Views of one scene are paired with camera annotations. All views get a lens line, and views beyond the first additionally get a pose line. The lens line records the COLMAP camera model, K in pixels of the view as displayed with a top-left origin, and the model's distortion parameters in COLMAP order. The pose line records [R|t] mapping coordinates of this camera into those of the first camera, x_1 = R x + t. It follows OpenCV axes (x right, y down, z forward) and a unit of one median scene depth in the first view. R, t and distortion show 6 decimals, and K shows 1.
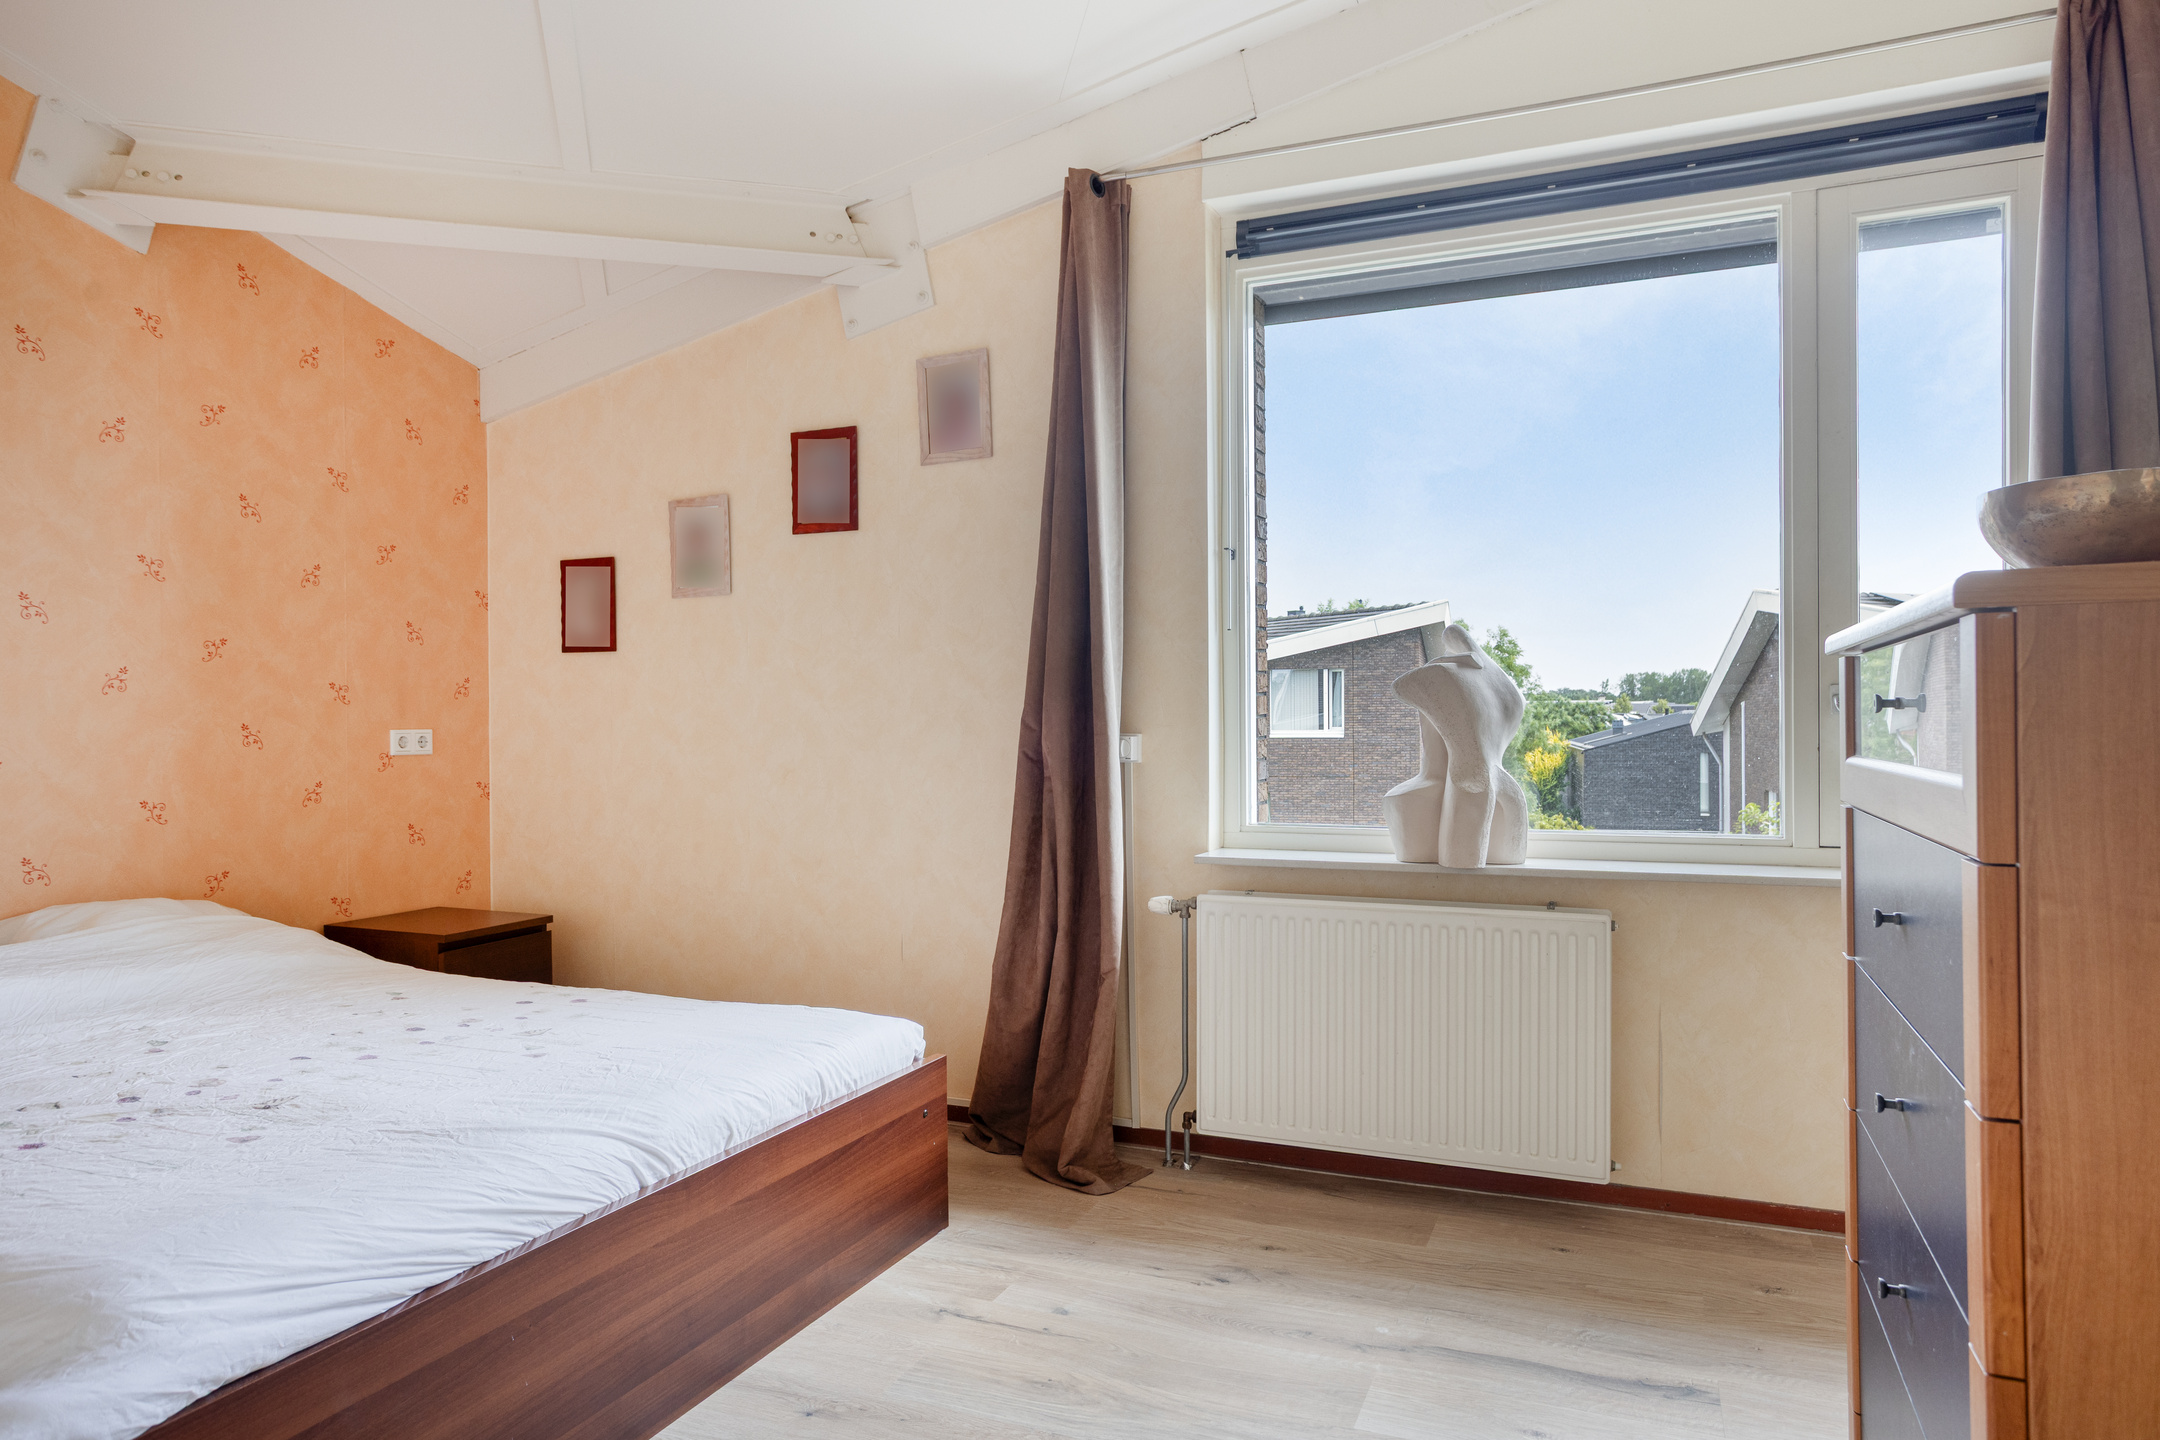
lens RADIAL K [[1329.0, 0, 1080.0], [0, 1329.0, 720.0], [0, 0, 1]] dist [-0.005706, -0.000010]
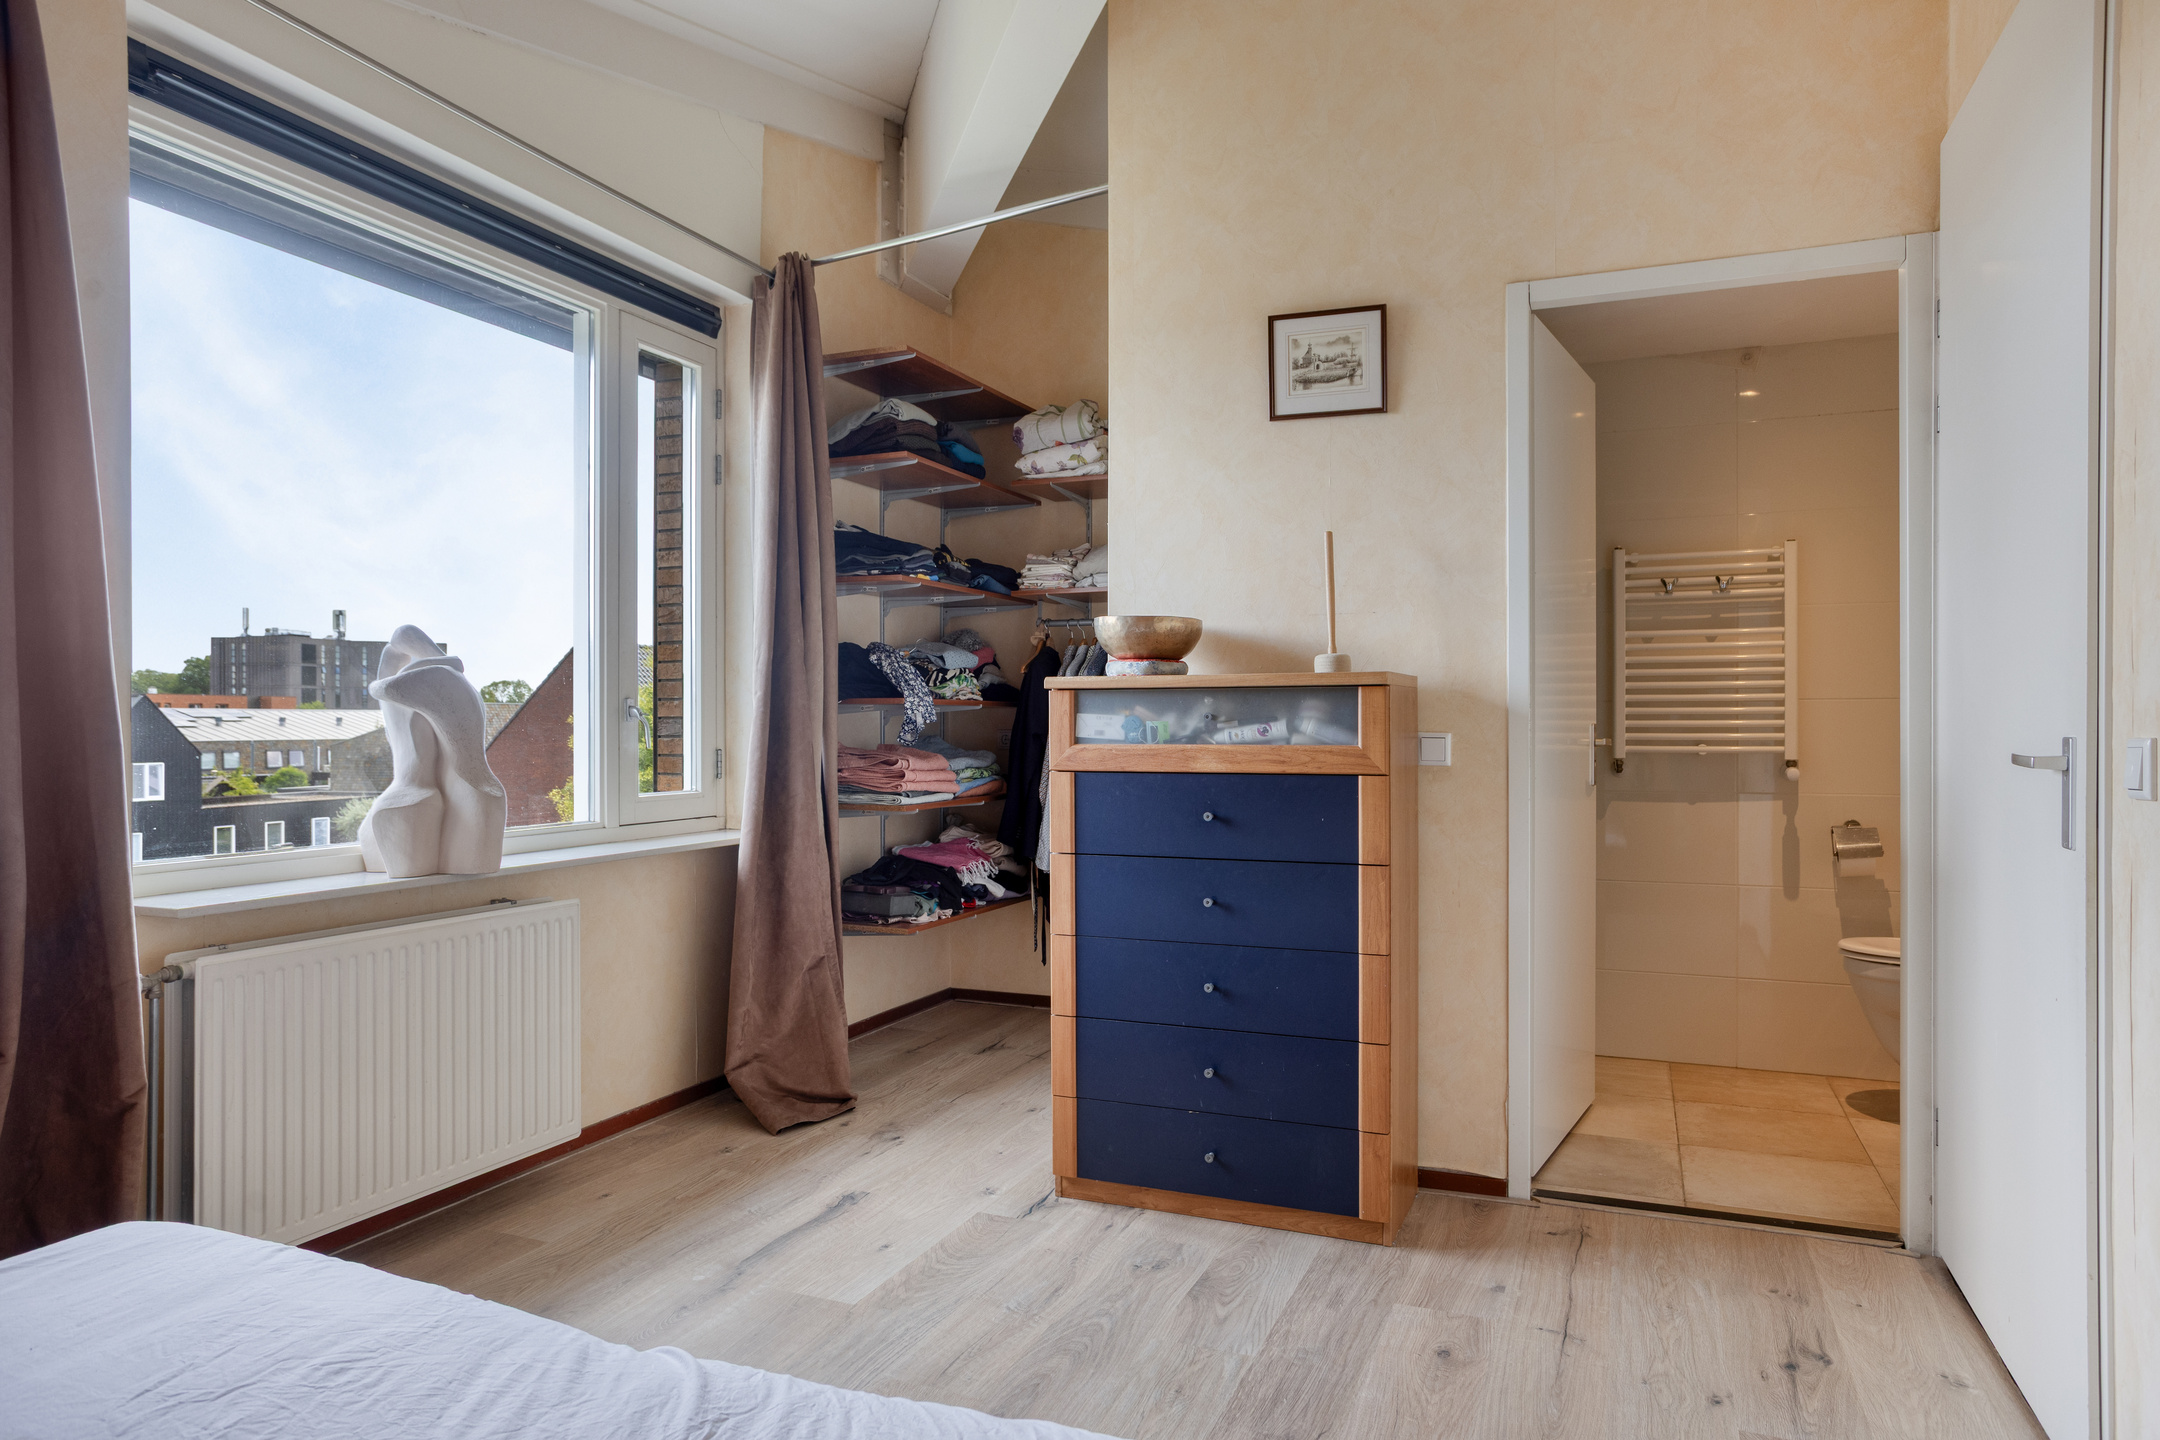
lens RADIAL K [[1329.0, 0, 1080.0], [0, 1329.0, 720.0], [0, 0, 1]] dist [-0.005706, -0.000010]
pose [[-0.018457, 0.011673, 0.999762, -0.354823], [-0.001976, 0.999929, -0.011711, 0.004029], [-0.999828, -0.002191, -0.018433, 0.284086]]
